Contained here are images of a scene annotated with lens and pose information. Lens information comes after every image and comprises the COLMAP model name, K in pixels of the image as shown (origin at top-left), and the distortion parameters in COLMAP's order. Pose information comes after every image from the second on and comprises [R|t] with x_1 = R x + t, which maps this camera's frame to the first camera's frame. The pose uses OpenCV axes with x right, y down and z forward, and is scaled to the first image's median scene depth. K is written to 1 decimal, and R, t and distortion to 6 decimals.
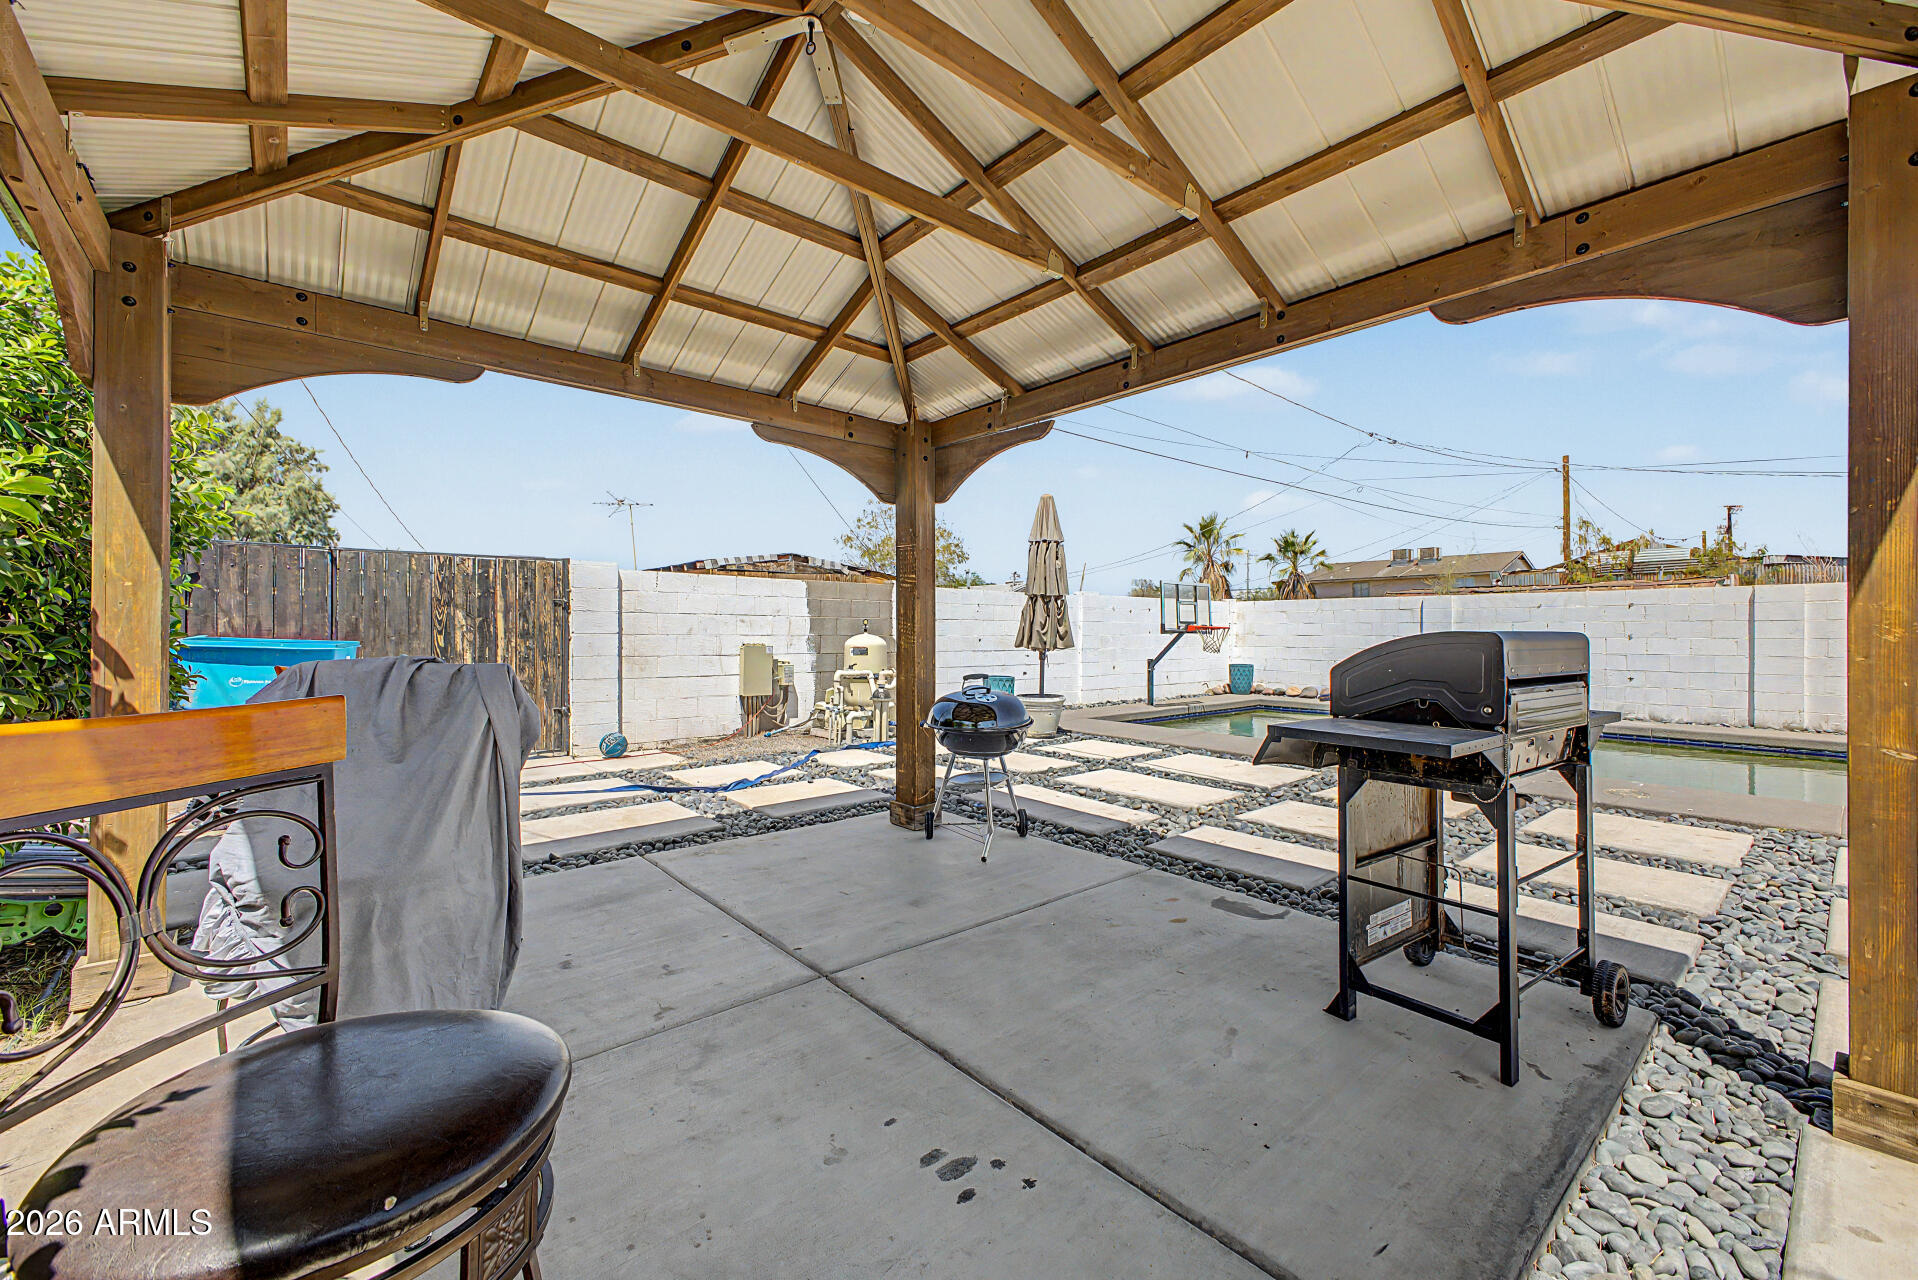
lens RADIAL K [[780.7, 0, 970.4], [0, 780.7, 634.3], [0, 0, 1]] dist [0.003417, -0.000289]
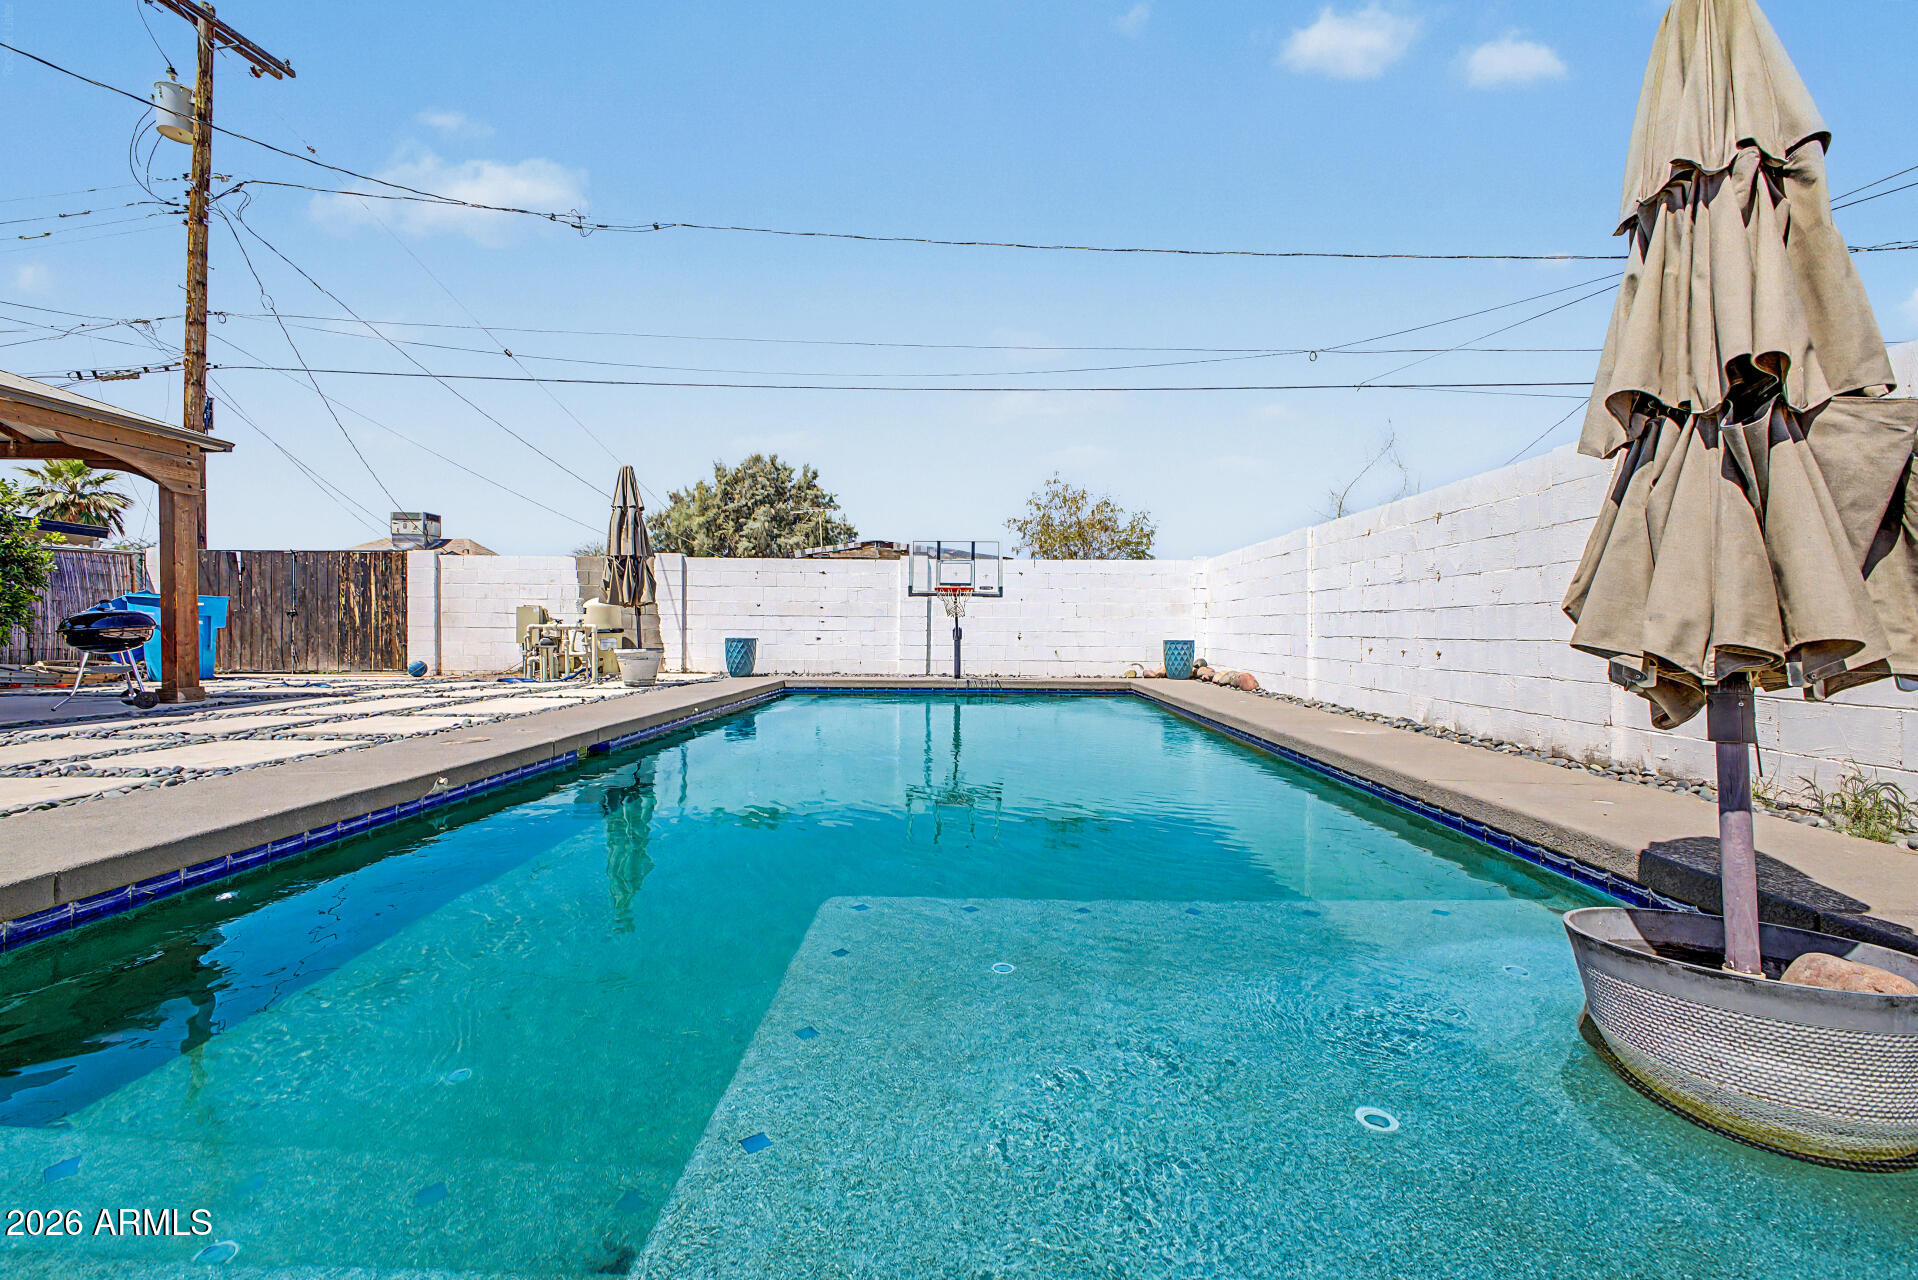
lens RADIAL K [[780.7, 0, 969.6], [0, 780.7, 632.1], [0, 0, 1]] dist [0.003417, -0.000289]
pose [[0.751046, 0.003203, -0.660242, 1.216659], [-0.006527, 0.999975, -0.002573, 0.058605], [0.660217, 0.006241, 0.751049, 0.494272]]
